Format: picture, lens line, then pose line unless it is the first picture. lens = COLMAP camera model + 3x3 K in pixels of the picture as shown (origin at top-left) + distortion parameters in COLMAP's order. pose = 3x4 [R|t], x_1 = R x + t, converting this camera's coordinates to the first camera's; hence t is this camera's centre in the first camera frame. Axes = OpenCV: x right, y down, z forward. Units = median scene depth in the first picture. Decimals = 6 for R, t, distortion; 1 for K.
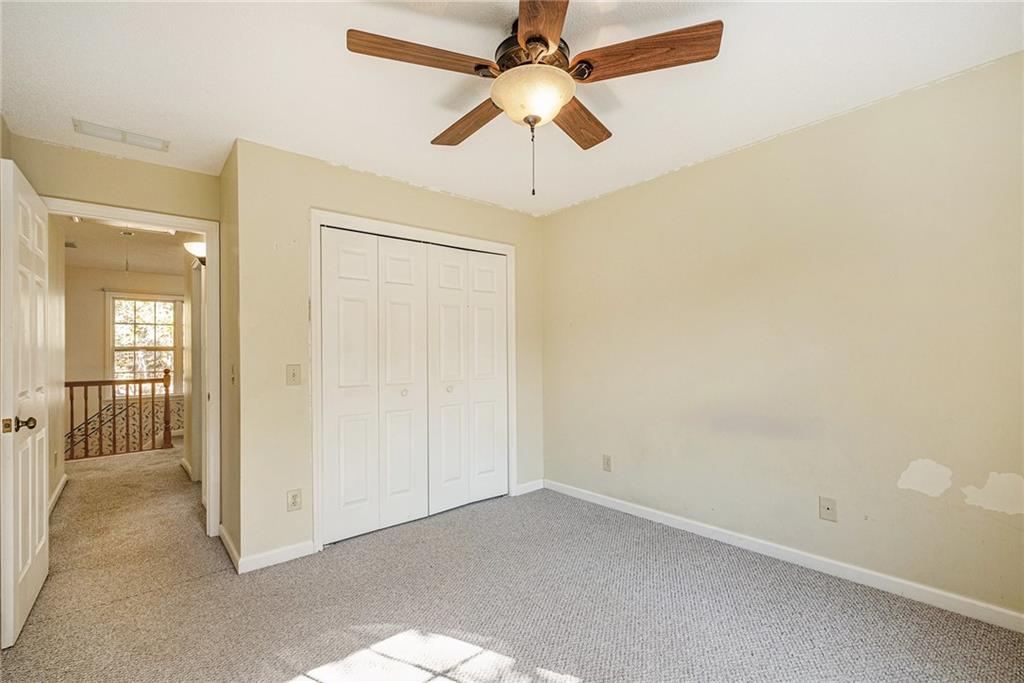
lens RADIAL K [[455.1, 0, 512.0], [0, 455.1, 341.5], [0, 0, 1]] dist [0.000119, 0.000477]
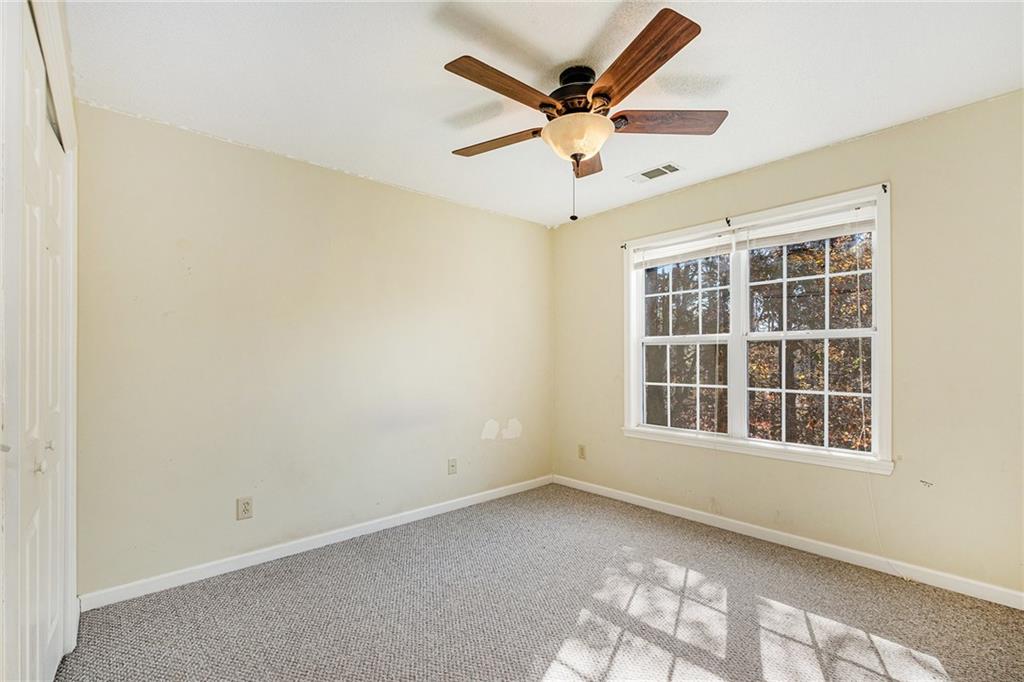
lens RADIAL K [[457.9, 0, 511.7], [0, 457.9, 352.8], [0, 0, 1]] dist [0.000525, 0.000178]
pose [[-0.010881, 0.020808, 0.999724, -0.898562], [-0.020236, 0.999574, -0.021025, 0.032890], [-0.999736, -0.020459, -0.010455, 0.946693]]
